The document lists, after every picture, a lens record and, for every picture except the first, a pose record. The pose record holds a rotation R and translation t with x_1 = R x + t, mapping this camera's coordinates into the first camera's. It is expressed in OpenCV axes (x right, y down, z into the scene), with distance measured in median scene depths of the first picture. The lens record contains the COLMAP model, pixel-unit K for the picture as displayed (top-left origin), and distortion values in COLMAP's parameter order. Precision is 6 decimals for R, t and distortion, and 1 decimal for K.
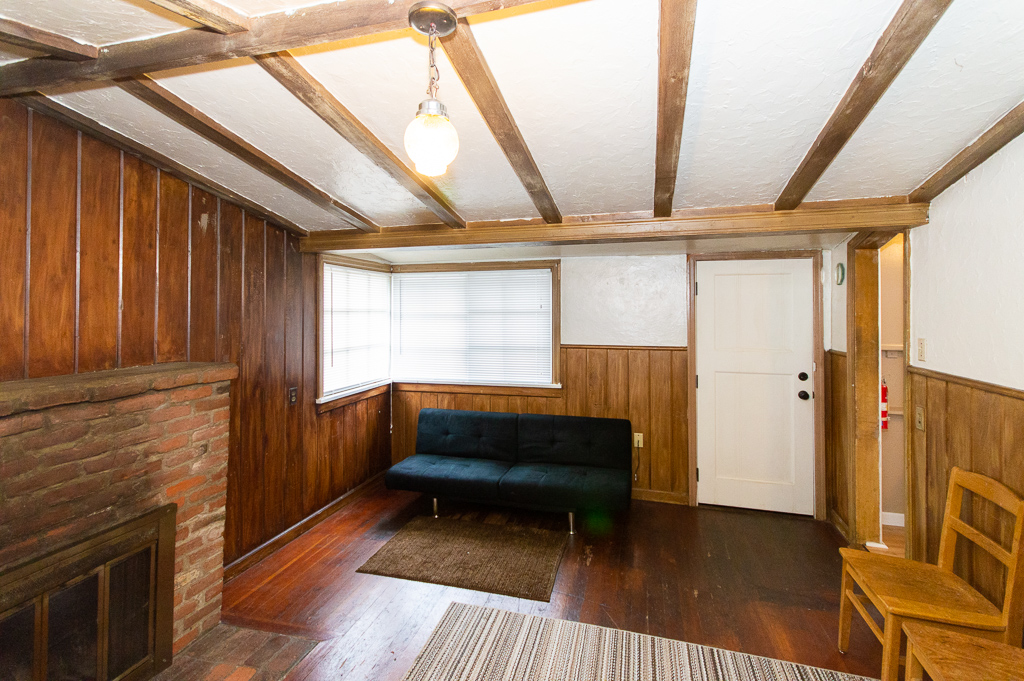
lens RADIAL K [[468.7, 0, 511.4], [0, 468.7, 308.6], [0, 0, 1]] dist [-0.000332, -0.000065]
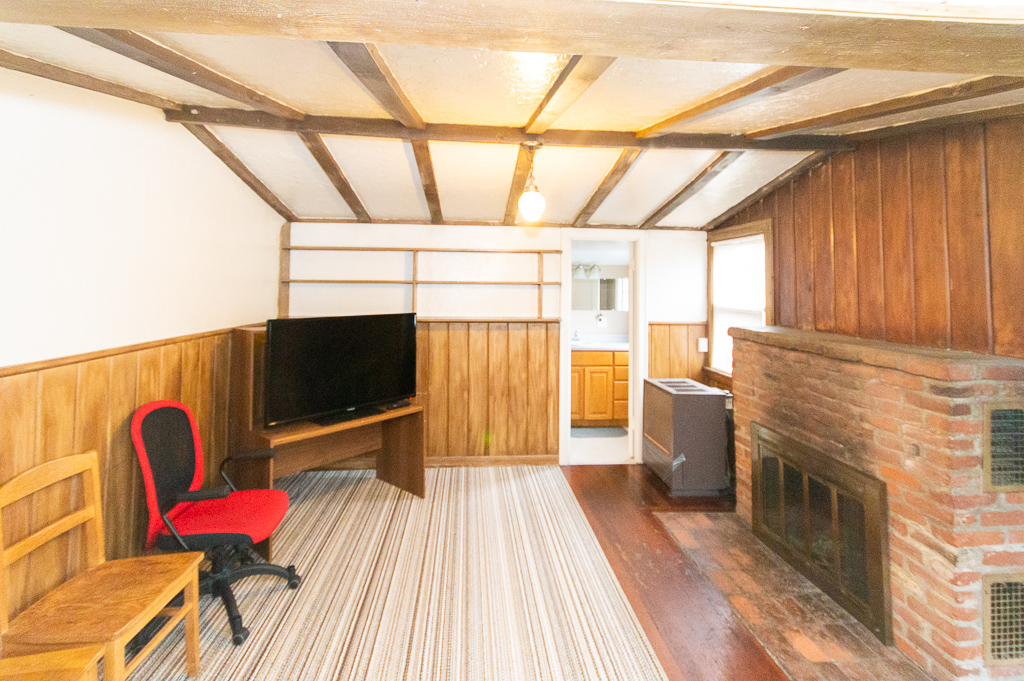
lens RADIAL K [[482.5, 0, 510.5], [0, 482.5, 265.9], [0, 0, 1]] dist [0.001185, -0.000280]
pose [[-0.935323, -0.020195, -0.353217, 0.376635], [-0.004587, 0.998978, -0.044969, 0.003095], [0.353764, -0.040440, -0.934460, 1.616752]]
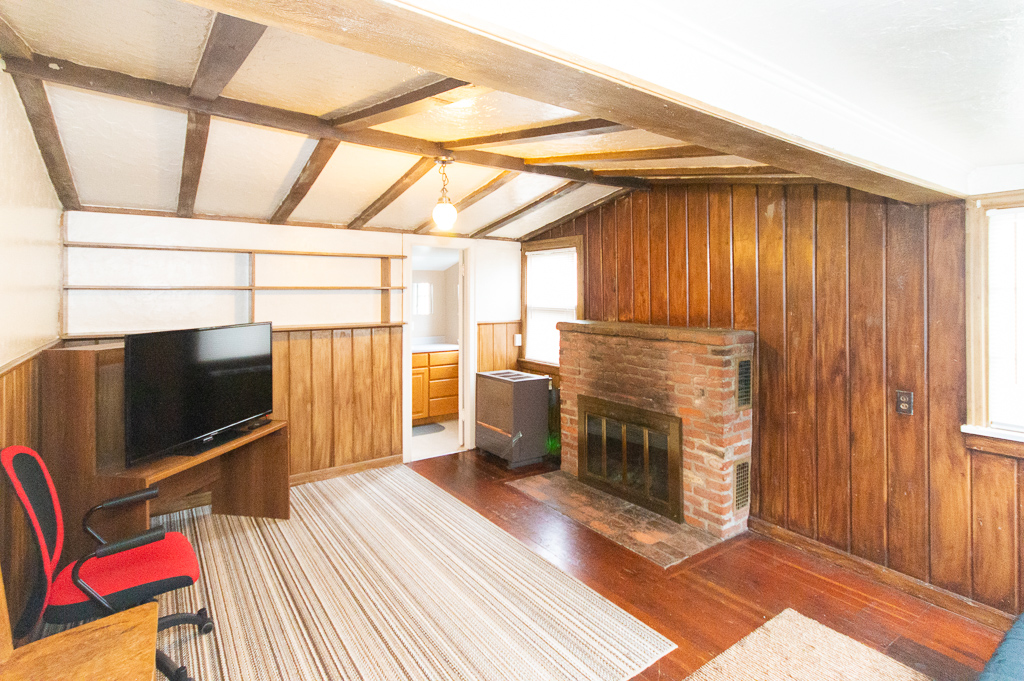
lens RADIAL K [[501.8, 0, 510.8], [0, 501.8, 288.1], [0, 0, 1]] dist [-0.001140, 0.000223]
pose [[-0.626941, -0.000955, -0.779066, 0.831158], [0.008978, 0.999924, -0.008451, 0.006564], [0.779015, -0.012293, -0.626885, 1.510858]]
